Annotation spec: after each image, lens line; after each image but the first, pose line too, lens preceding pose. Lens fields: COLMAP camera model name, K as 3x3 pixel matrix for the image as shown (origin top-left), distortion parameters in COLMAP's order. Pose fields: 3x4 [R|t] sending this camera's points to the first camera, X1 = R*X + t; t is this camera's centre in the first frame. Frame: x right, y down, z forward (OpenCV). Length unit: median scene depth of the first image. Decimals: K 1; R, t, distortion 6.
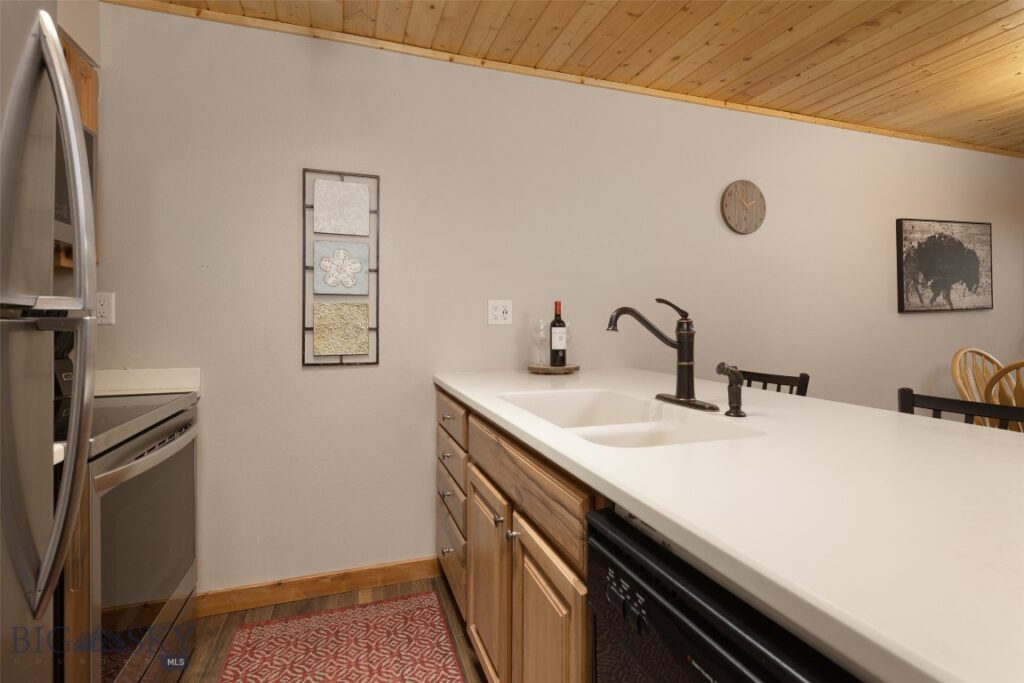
lens RADIAL K [[511.8, 0, 508.3], [0, 511.8, 310.1], [0, 0, 1]] dist [-0.005438, -0.000487]
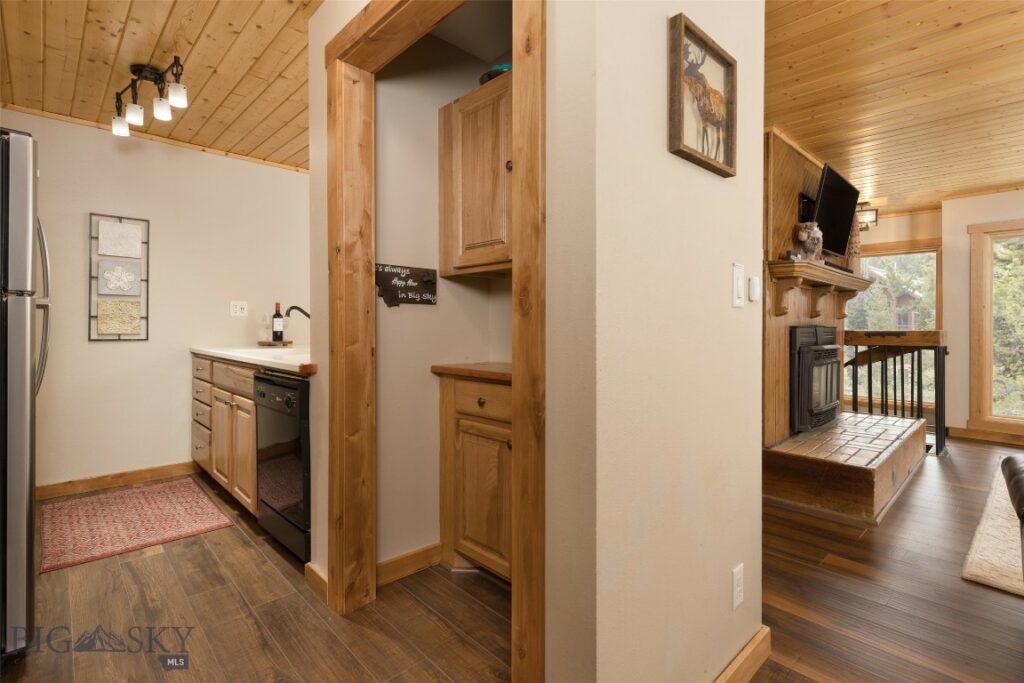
lens RADIAL K [[488.9, 0, 521.6], [0, 488.9, 323.1], [0, 0, 1]] dist [-0.001237, -0.000529]
pose [[0.894702, 0.005505, 0.446629, 0.104042], [-0.015179, 0.999721, 0.018085, 0.009212], [-0.446405, -0.022960, 0.894536, -0.866663]]
